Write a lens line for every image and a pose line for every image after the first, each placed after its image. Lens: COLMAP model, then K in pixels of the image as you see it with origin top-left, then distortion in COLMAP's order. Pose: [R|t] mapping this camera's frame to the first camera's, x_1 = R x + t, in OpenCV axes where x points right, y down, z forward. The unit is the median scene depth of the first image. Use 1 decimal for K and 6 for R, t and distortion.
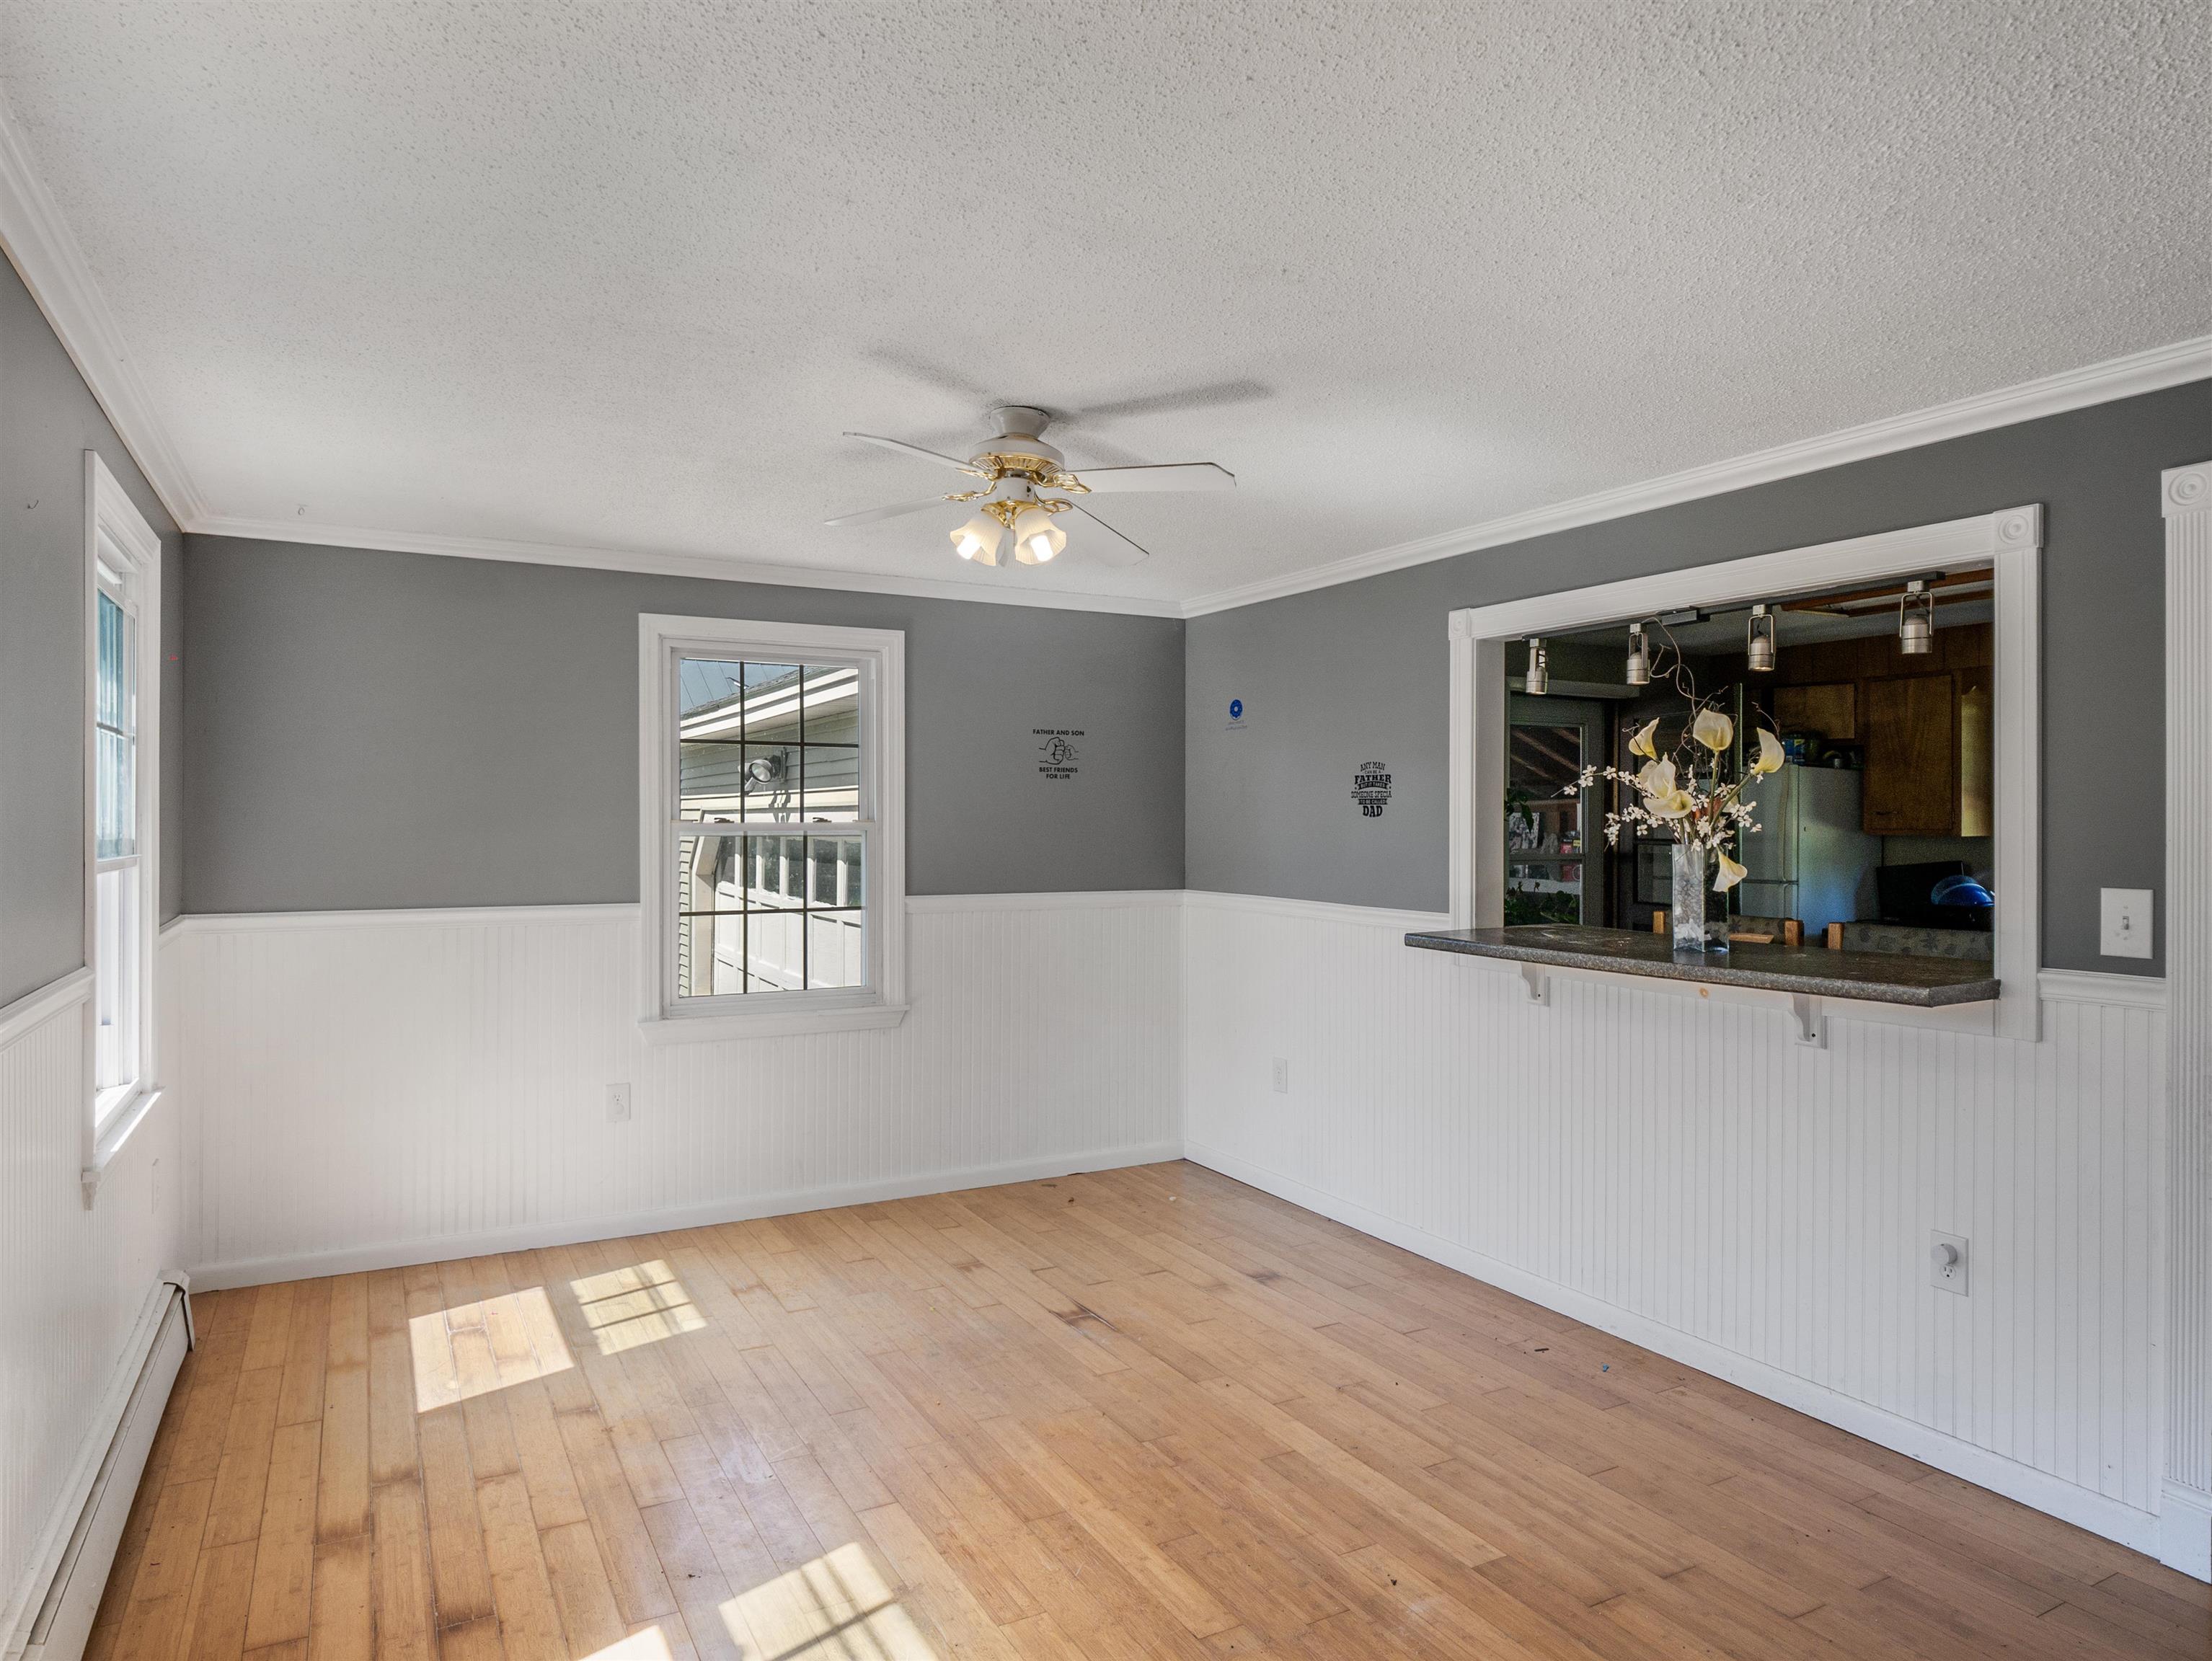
lens RADIAL K [[1378.2, 0, 1106.0], [0, 1378.2, 830.5], [0, 0, 1]] dist [0.039735, 0.002008]
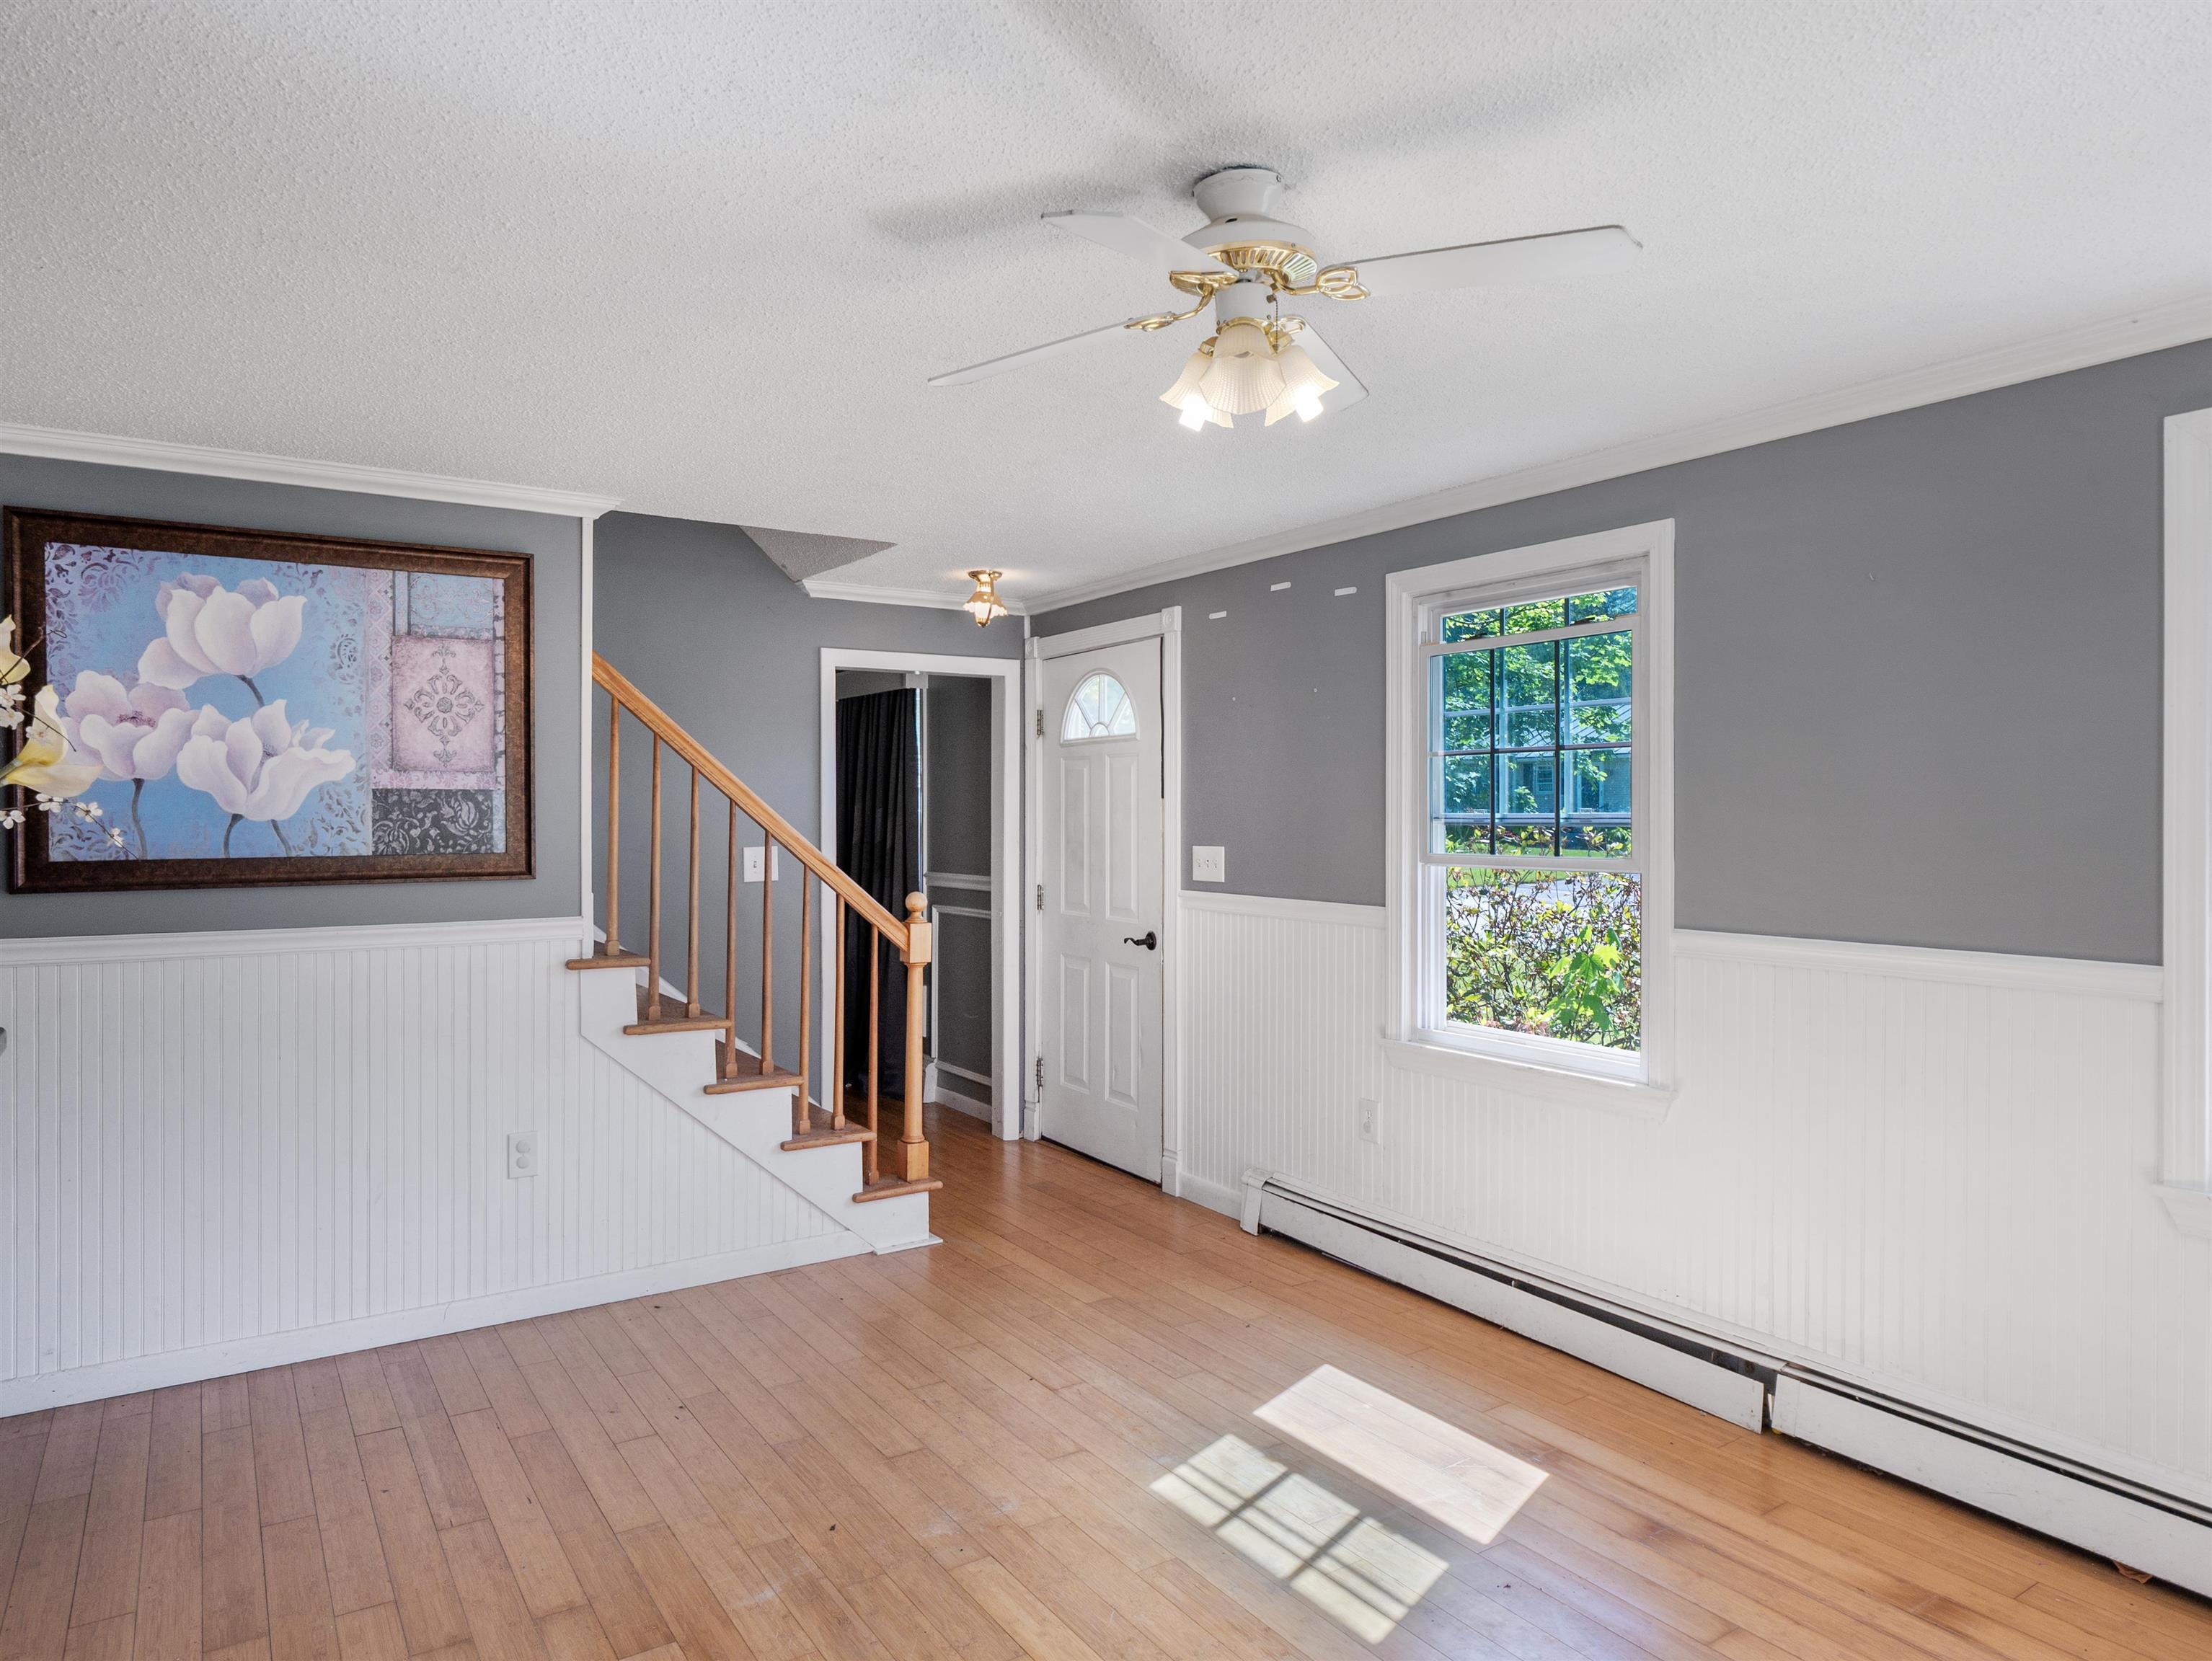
lens RADIAL K [[1378.2, 0, 1106.0], [0, 1378.2, 830.5], [0, 0, 1]] dist [0.039735, 0.002008]
pose [[-0.996337, -0.001842, -0.085495, 0.066280], [-0.003273, 0.999857, 0.016606, -0.008062], [0.085452, 0.016825, -0.996200, 1.958675]]
